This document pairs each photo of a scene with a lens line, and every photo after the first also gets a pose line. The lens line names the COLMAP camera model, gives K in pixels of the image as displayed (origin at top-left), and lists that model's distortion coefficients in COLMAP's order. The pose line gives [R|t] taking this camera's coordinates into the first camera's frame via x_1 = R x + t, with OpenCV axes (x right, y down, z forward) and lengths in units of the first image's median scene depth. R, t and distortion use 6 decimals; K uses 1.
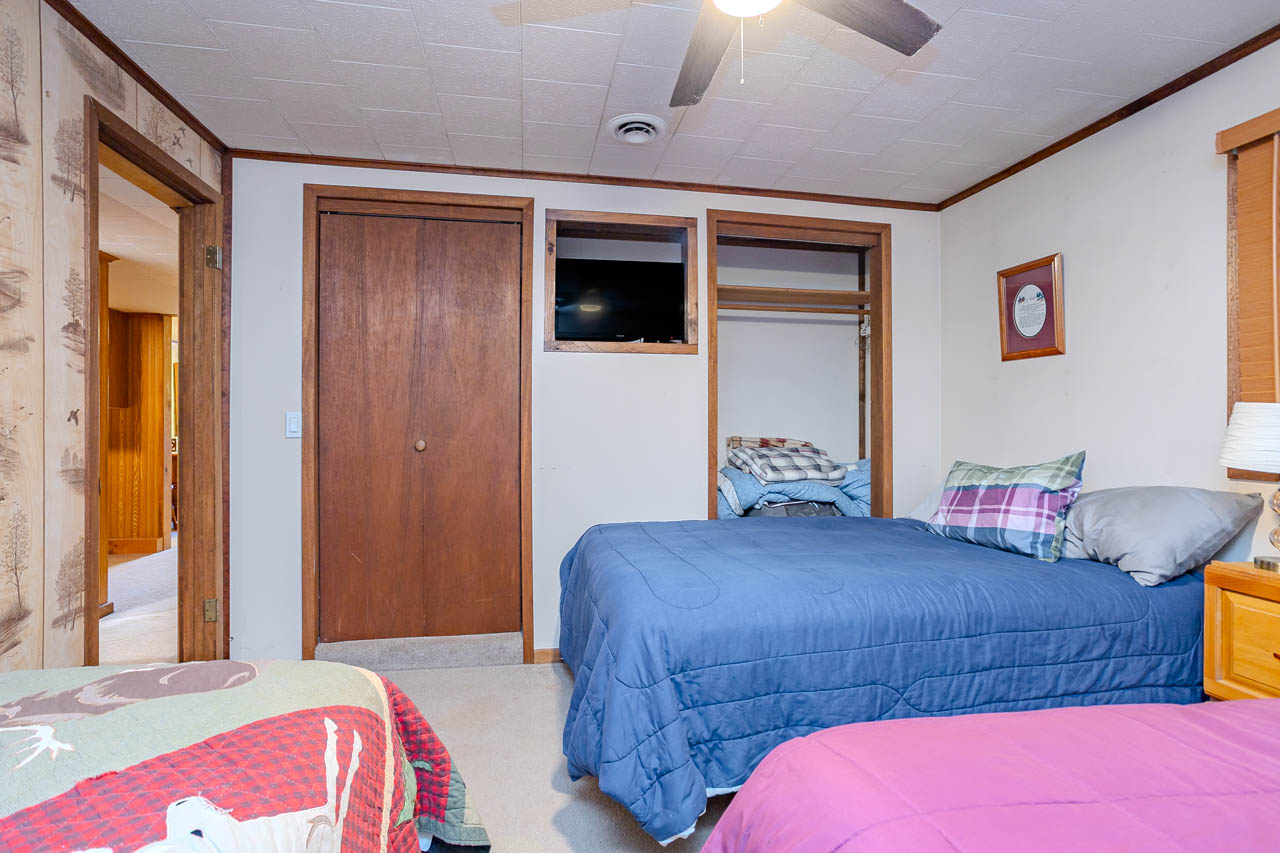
lens RADIAL K [[610.5, 0, 639.9], [0, 610.5, 427.9], [0, 0, 1]] dist [-0.024184, 0.003700]
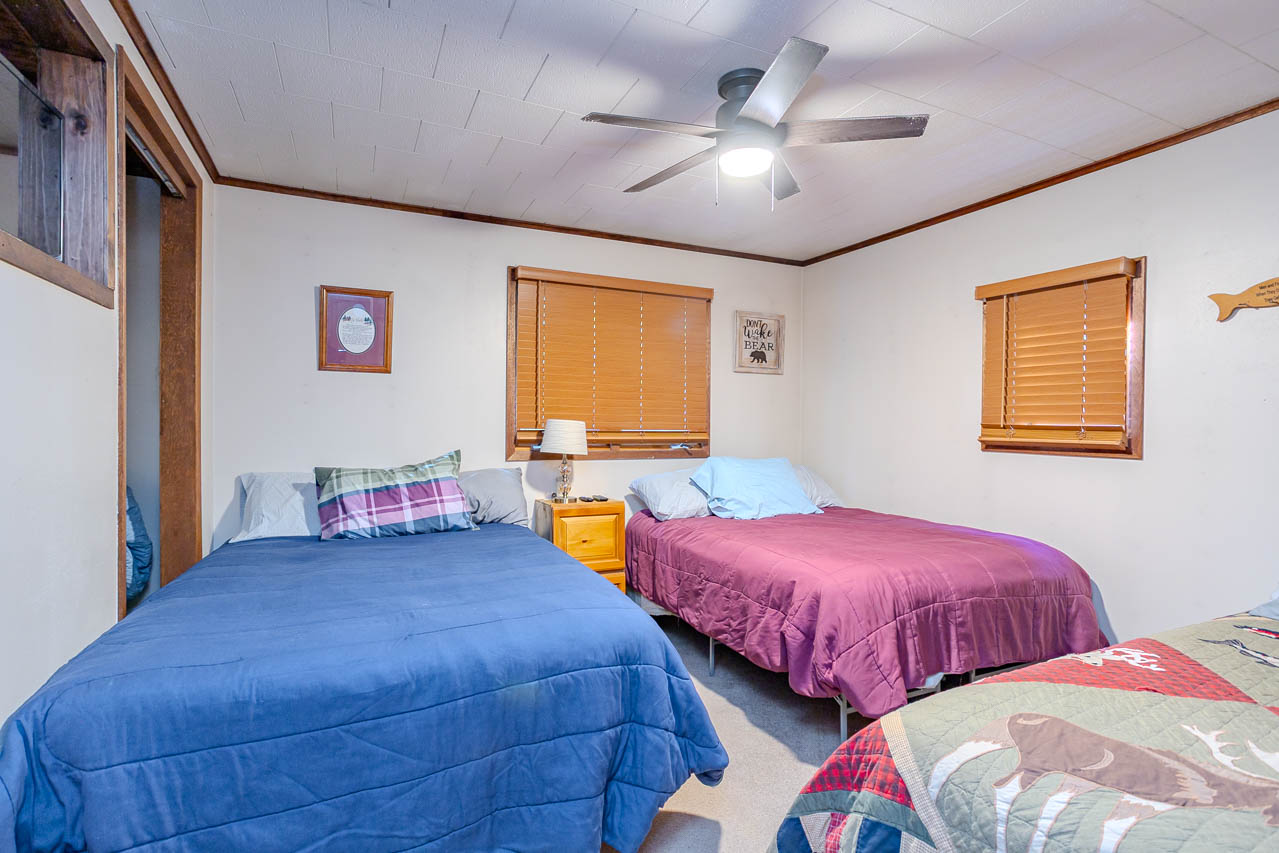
lens RADIAL K [[610.1, 0, 637.6], [0, 610.1, 426.6], [0, 0, 1]] dist [-0.024184, 0.003700]
pose [[-0.254882, -0.007523, 0.966943, -0.714973], [-0.005896, 0.999963, 0.006226, -0.026346], [-0.966954, -0.004114, -0.254917, 0.925747]]
